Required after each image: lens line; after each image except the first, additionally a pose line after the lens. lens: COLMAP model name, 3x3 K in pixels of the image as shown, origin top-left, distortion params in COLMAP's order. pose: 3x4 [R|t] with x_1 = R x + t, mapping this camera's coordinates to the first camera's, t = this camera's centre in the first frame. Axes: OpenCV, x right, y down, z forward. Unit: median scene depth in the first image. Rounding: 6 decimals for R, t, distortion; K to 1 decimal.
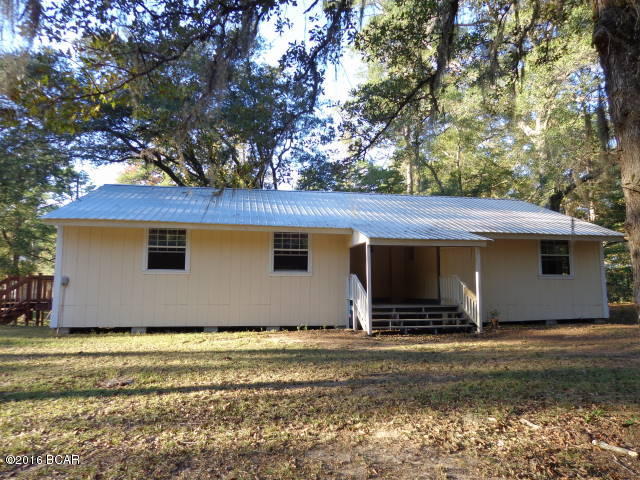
lens RADIAL K [[455.3, 0, 319.6], [0, 455.3, 235.4], [0, 0, 1]] dist [0.006342, 0.011483]
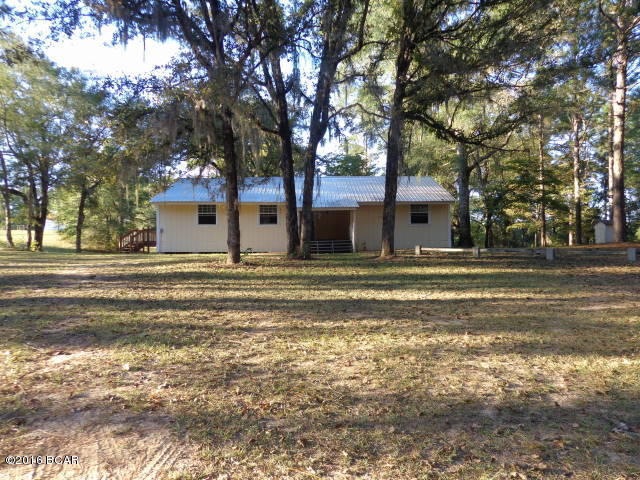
lens RADIAL K [[455.3, 0, 319.7], [0, 455.3, 239.4], [0, 0, 1]] dist [0.006342, 0.011483]
pose [[0.988354, -0.011571, -0.151733, 0.463055], [0.027203, 0.994478, 0.101358, -0.050215], [0.149722, -0.104305, 0.983211, -0.923254]]
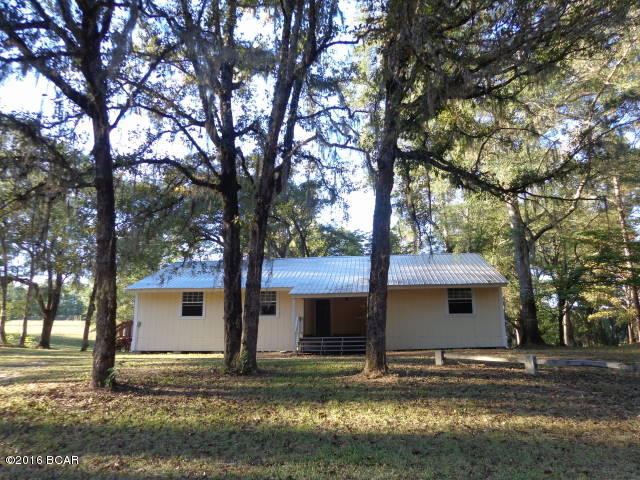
lens RADIAL K [[455.3, 0, 317.3], [0, 455.3, 239.1], [0, 0, 1]] dist [0.006342, 0.011483]
pose [[0.956213, -0.068658, -0.284505, 0.587079], [0.043117, 0.994534, -0.095091, -0.026910], [0.289479, 0.078660, 0.953947, -0.475183]]
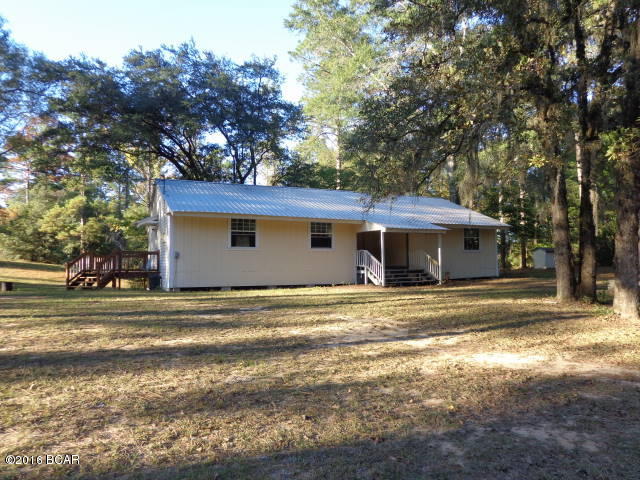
lens RADIAL K [[455.3, 0, 320.2], [0, 455.3, 238.6], [0, 0, 1]] dist [0.006342, 0.011483]
pose [[0.960786, 0.005548, 0.277236, -0.492449], [-0.022723, 0.998013, 0.058777, -0.040603], [-0.276359, -0.062771, 0.959002, -0.436220]]
